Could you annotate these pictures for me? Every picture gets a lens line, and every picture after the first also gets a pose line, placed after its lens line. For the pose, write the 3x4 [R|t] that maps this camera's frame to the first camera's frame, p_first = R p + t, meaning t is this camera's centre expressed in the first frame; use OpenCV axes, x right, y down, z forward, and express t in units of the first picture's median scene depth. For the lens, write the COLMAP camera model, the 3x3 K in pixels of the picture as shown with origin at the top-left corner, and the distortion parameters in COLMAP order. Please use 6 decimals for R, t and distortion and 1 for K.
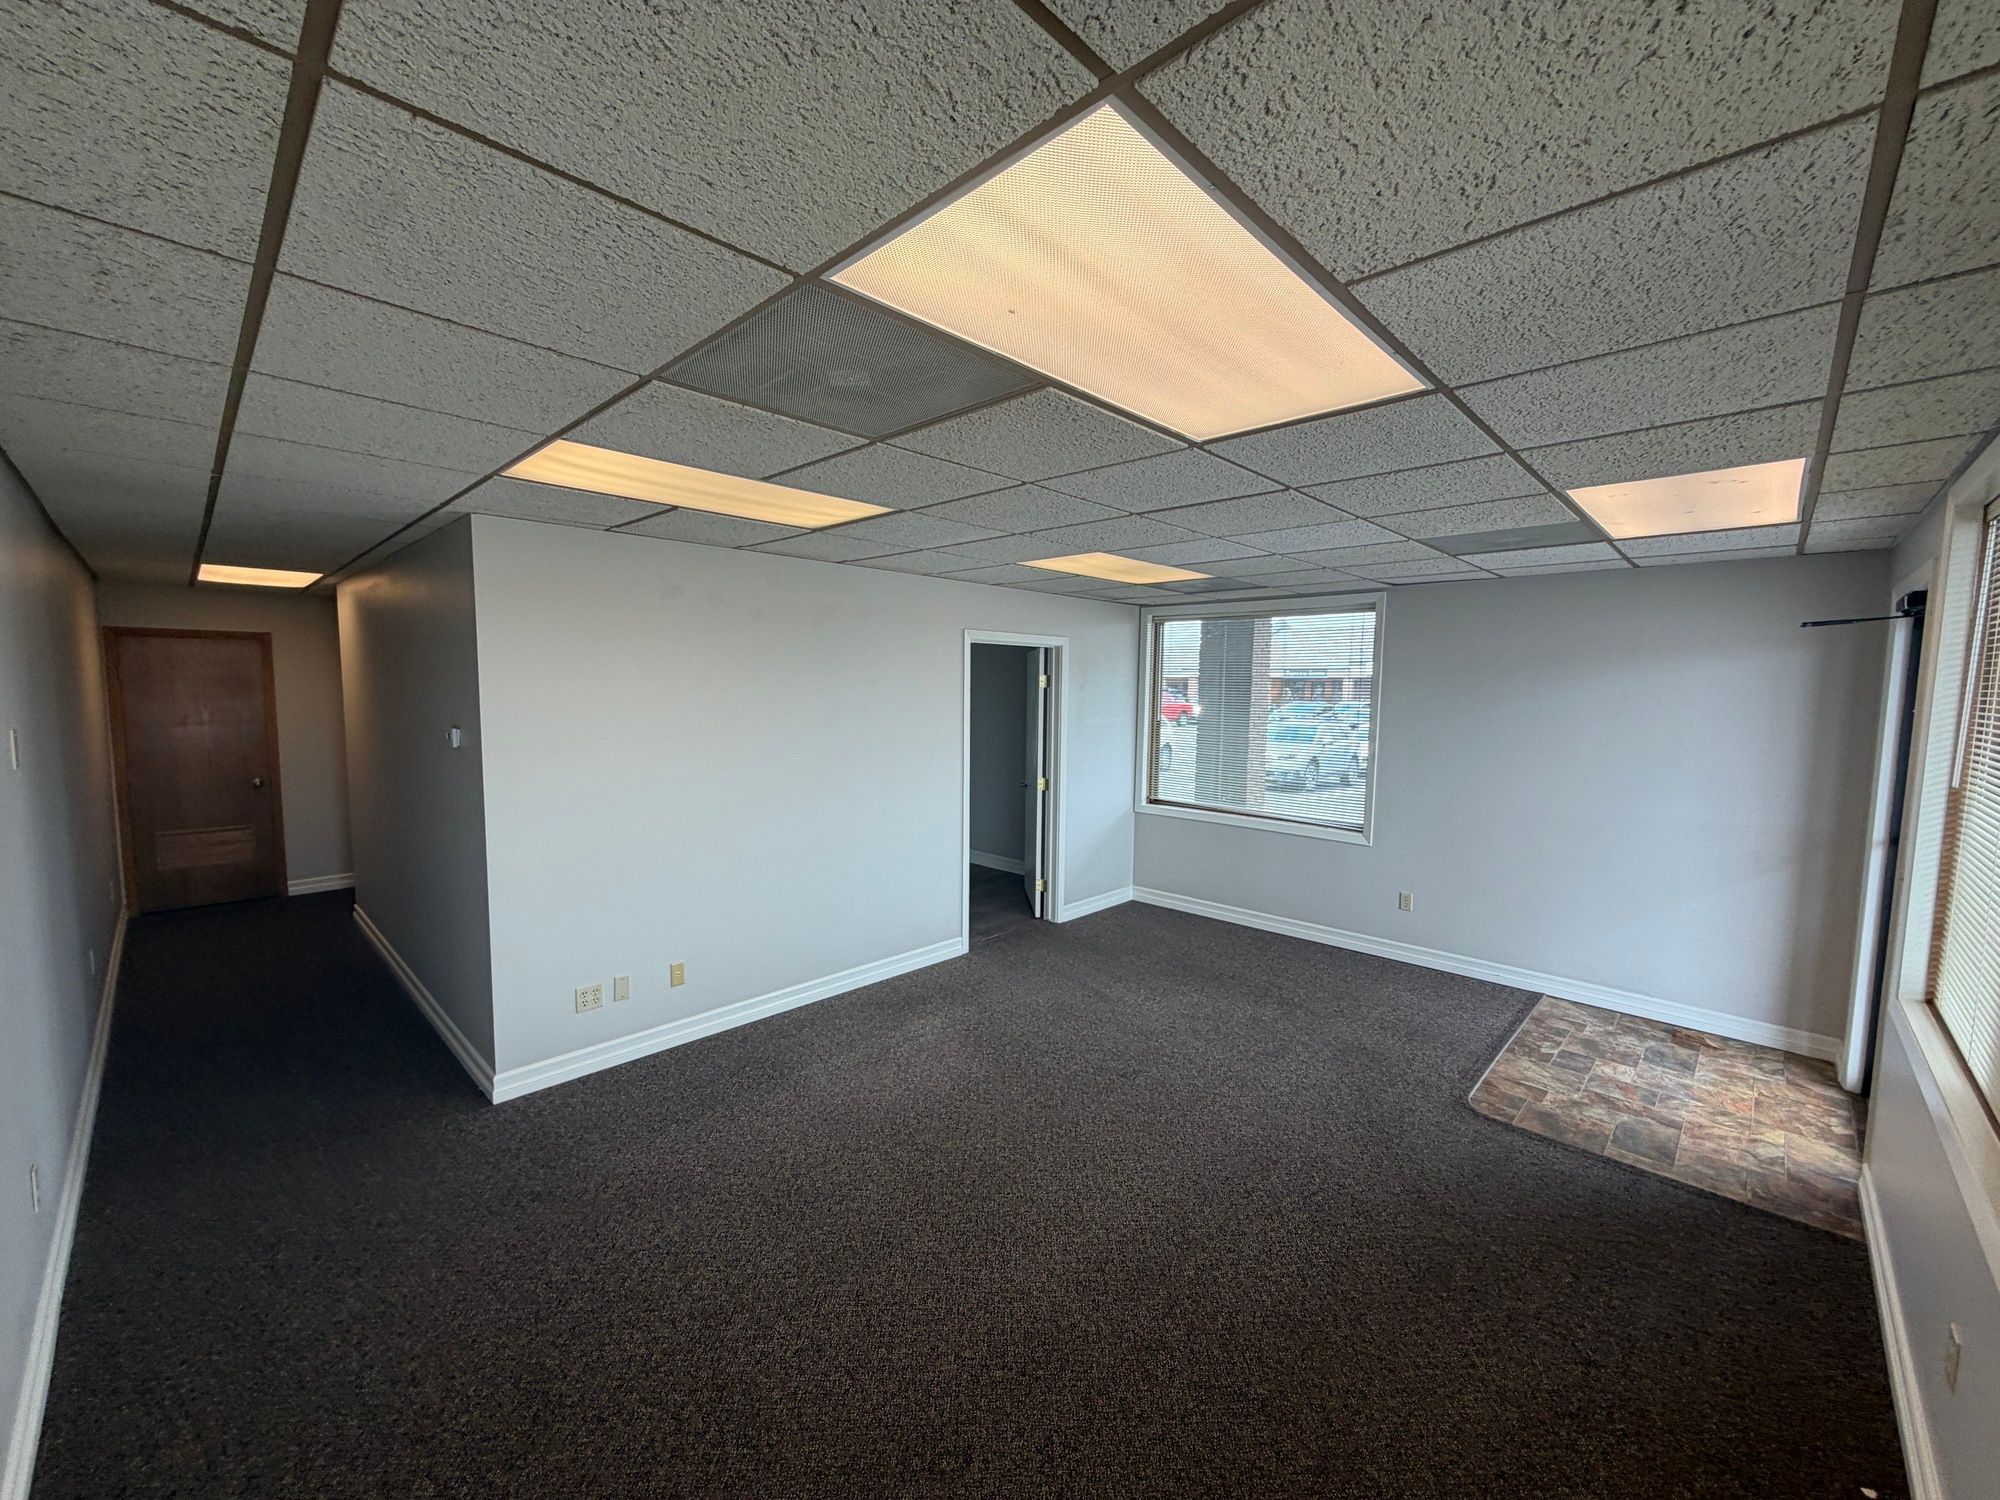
lens RADIAL K [[795.6, 0, 994.9], [0, 795.6, 750.7], [0, 0, 1]] dist [0.000716, 0.000022]
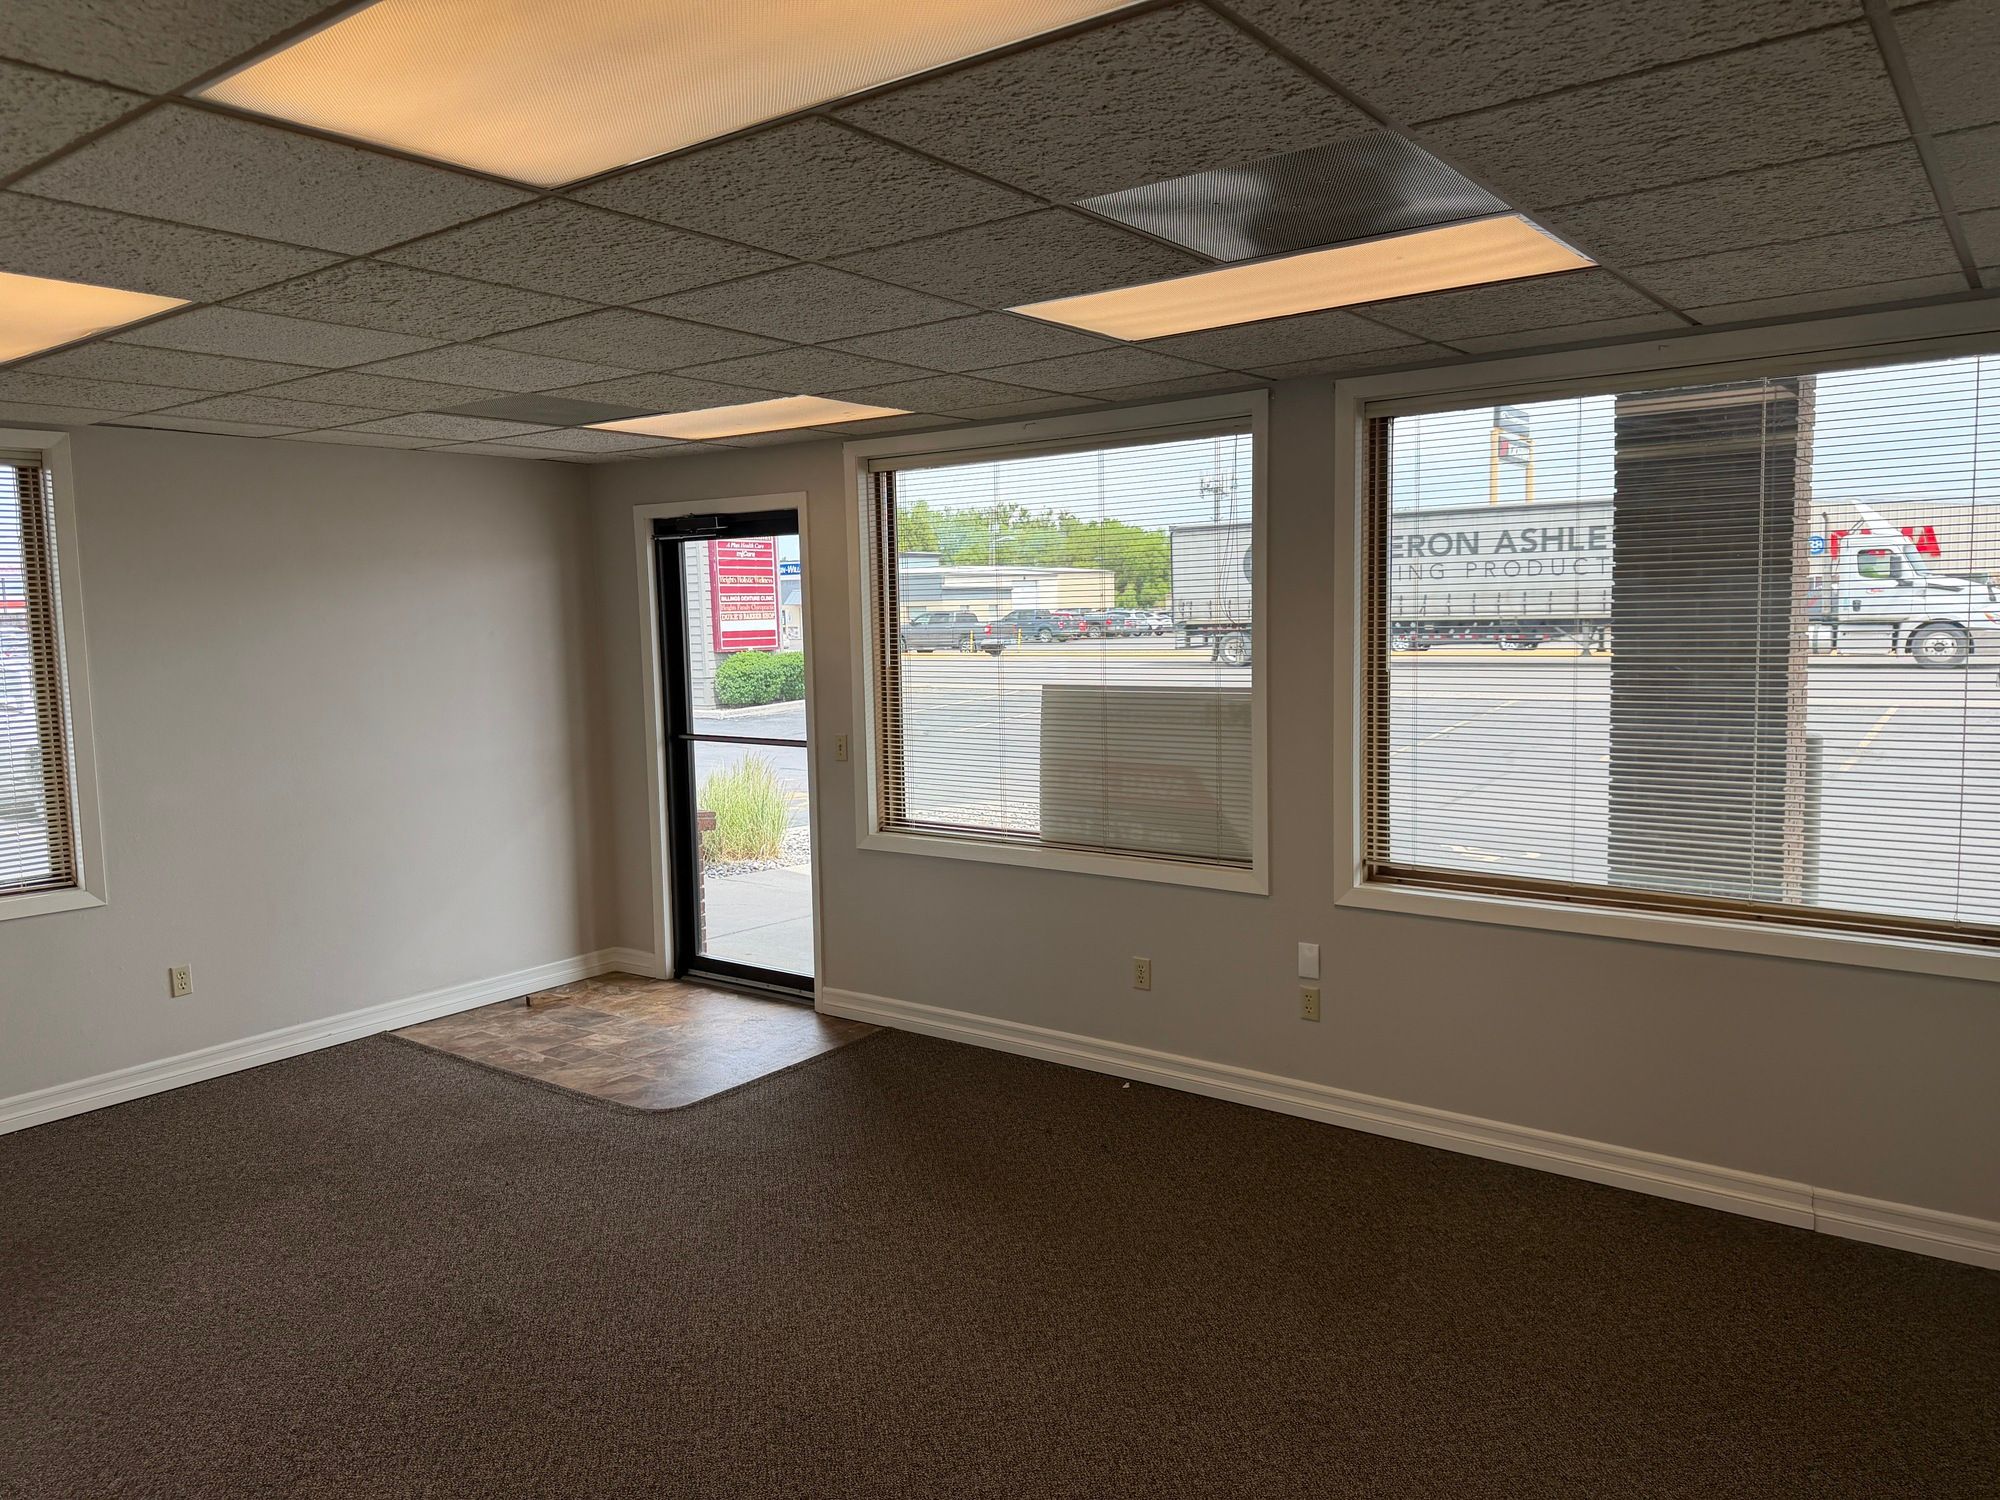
lens RADIAL K [[1421.4, 0, 1006.2], [0, 1421.4, 750.2], [0, 0, 1]] dist [0.008700, 0.000876]
pose [[-0.133588, -0.108699, 0.985058, -0.723012], [0.106613, 0.986622, 0.123330, -0.049551], [-0.985286, 0.121496, -0.120213, 0.672580]]
